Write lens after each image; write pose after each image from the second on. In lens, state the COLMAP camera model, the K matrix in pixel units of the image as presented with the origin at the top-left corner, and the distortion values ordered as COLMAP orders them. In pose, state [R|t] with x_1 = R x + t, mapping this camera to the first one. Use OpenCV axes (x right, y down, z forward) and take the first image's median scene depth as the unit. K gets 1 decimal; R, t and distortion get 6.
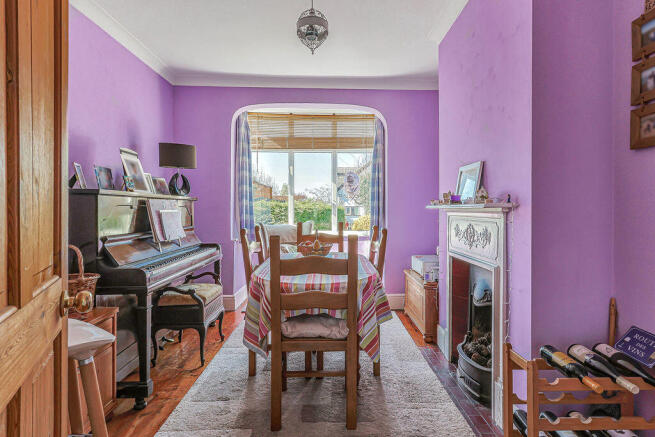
lens RADIAL K [[350.5, 0, 336.1], [0, 350.5, 210.8], [0, 0, 1]] dist [0.001404, 0.000284]
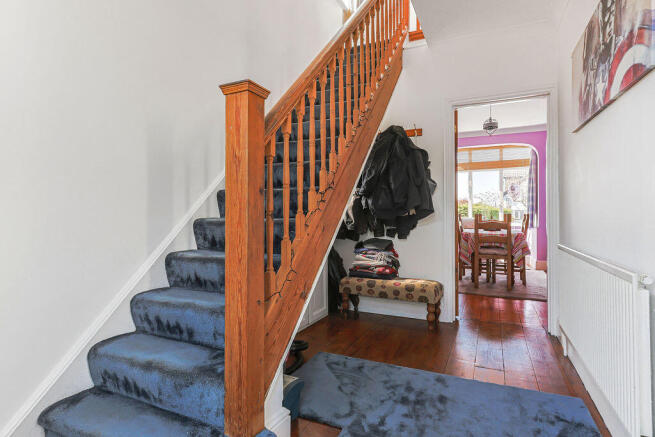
lens RADIAL K [[350.5, 0, 336.1], [0, 350.5, 210.8], [0, 0, 1]] dist [0.001404, 0.000284]
pose [[0.902447, -0.003066, -0.430790, 0.004585], [-0.004050, 0.999870, -0.015601, 0.038953], [0.430781, 0.015824, 0.902318, -0.771755]]
